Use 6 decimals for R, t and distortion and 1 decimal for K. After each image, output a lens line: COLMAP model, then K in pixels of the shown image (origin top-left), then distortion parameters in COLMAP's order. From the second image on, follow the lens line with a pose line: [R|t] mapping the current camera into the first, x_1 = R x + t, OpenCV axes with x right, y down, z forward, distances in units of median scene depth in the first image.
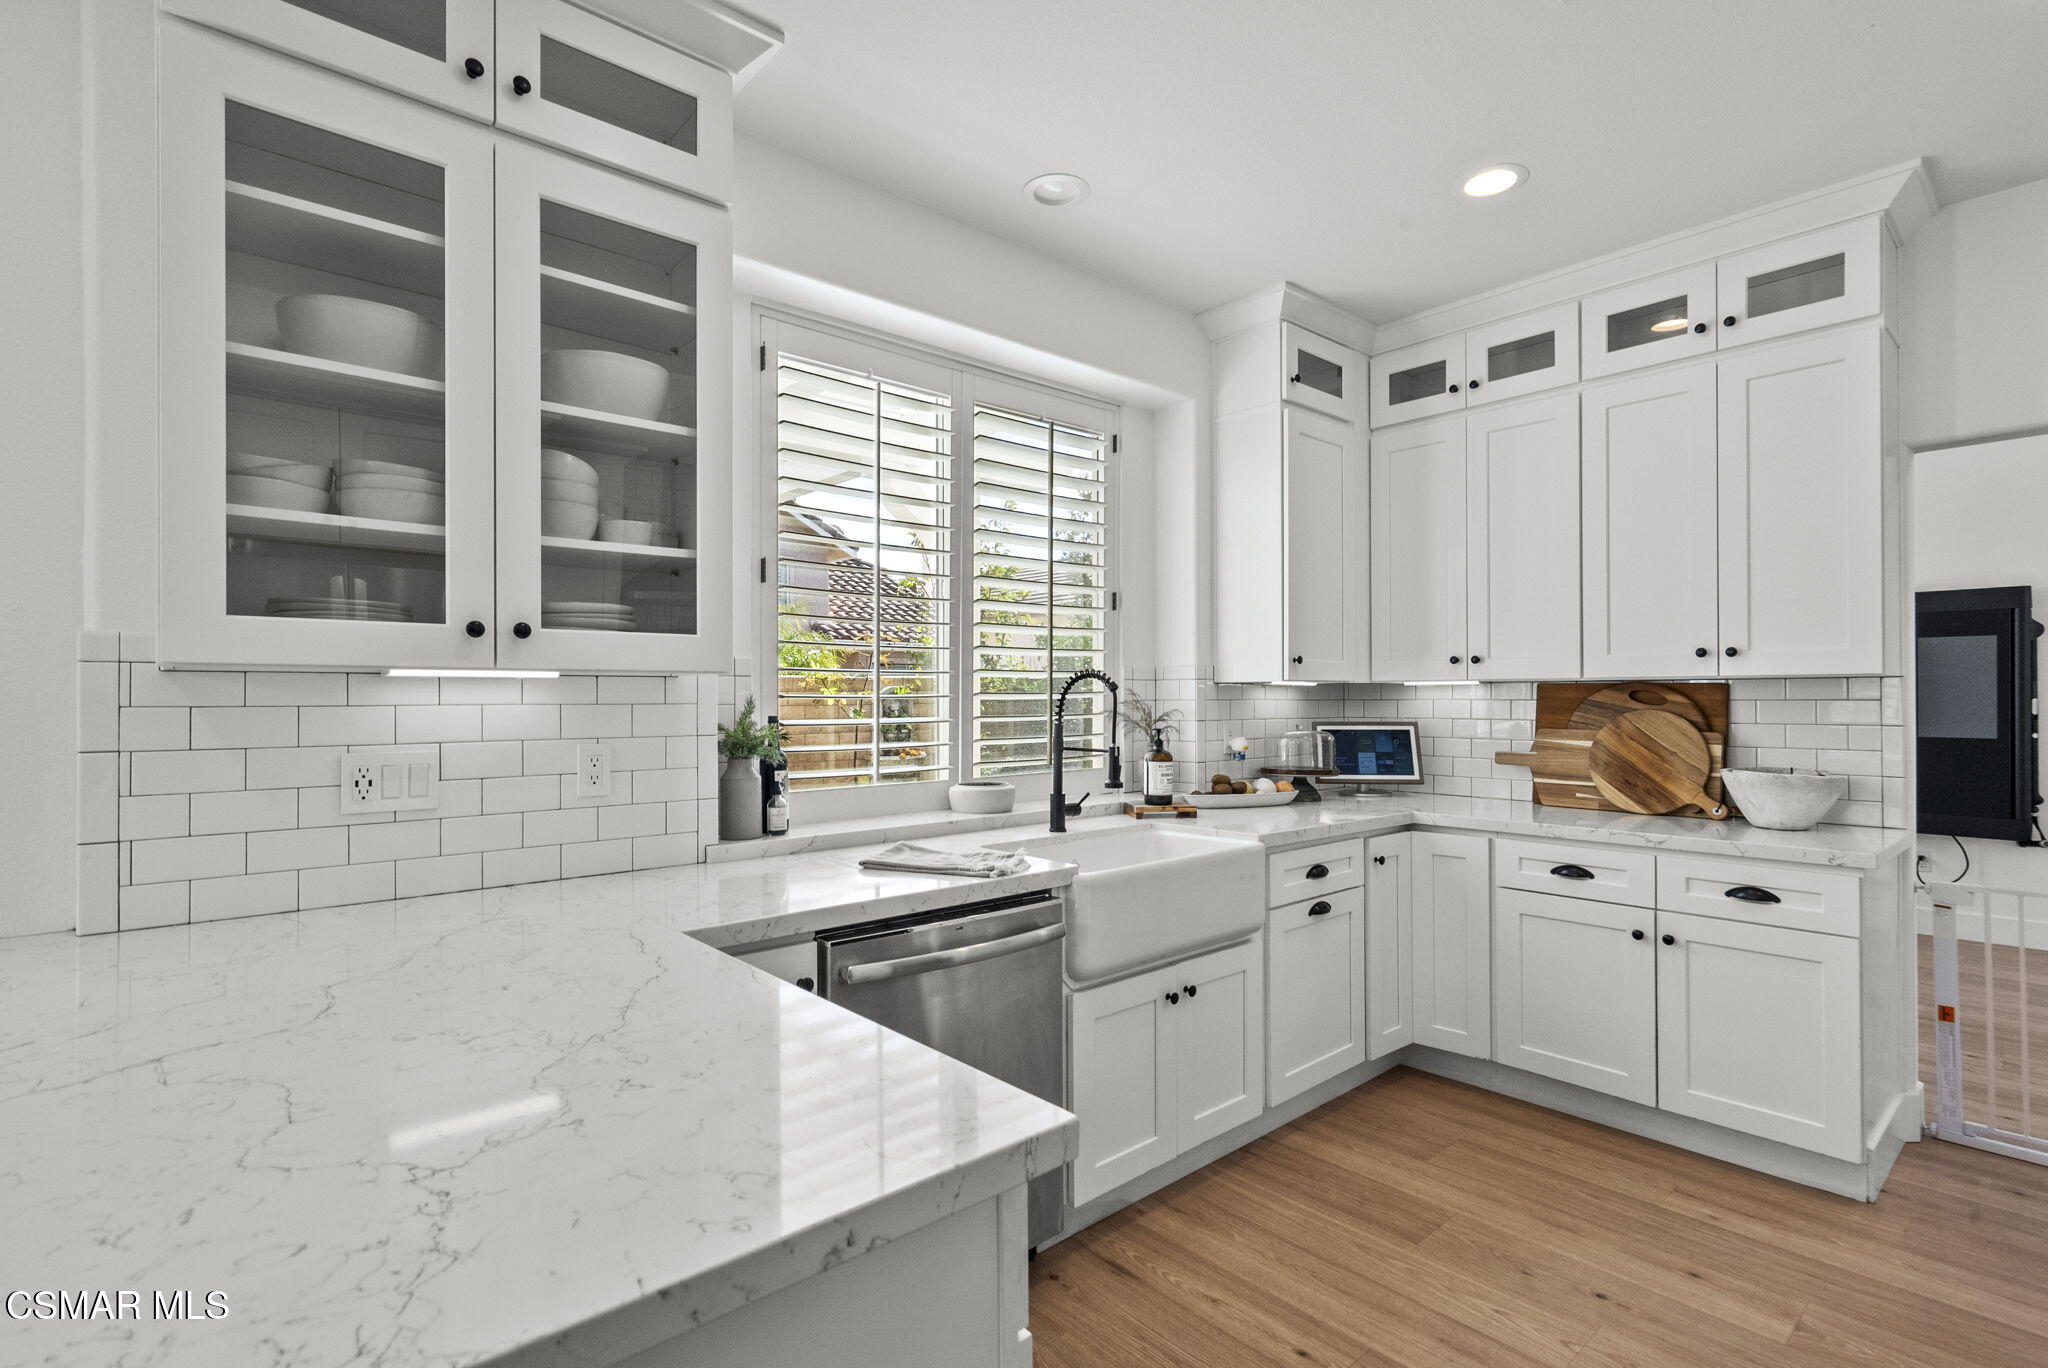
lens RADIAL K [[964.0, 0, 1021.2], [0, 964.0, 690.4], [0, 0, 1]] dist [-0.007902, 0.004305]
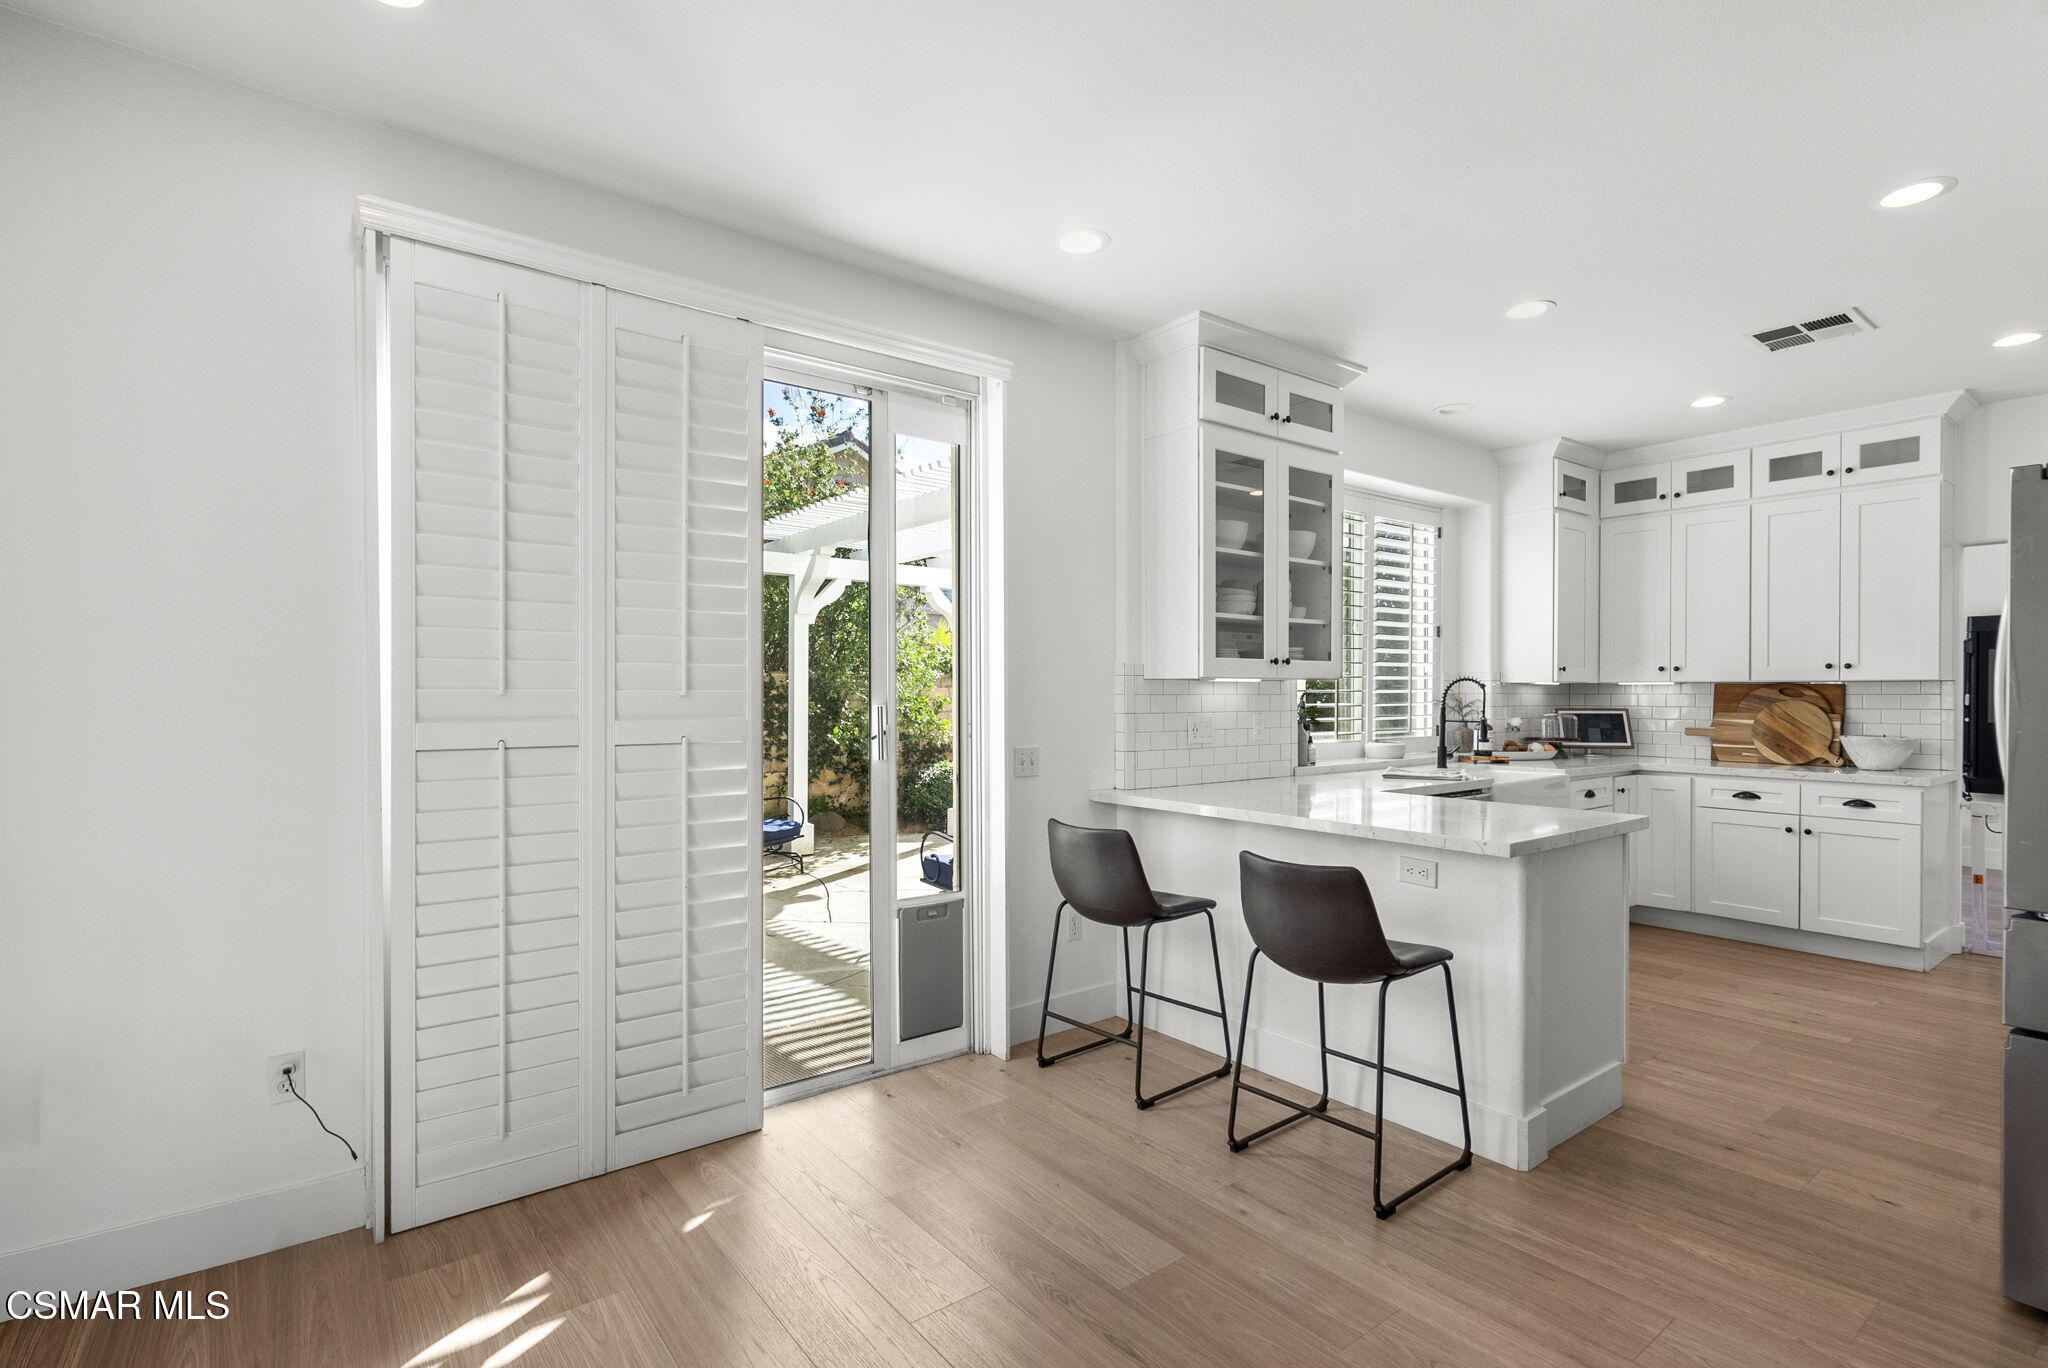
lens RADIAL K [[964.0, 0, 1021.2], [0, 964.0, 694.1], [0, 0, 1]] dist [-0.007902, 0.004305]
pose [[0.997778, 0.003421, -0.066532, -0.548936], [-0.002759, 0.999946, 0.010052, -0.003230], [0.066563, -0.009846, 0.997734, -0.718199]]
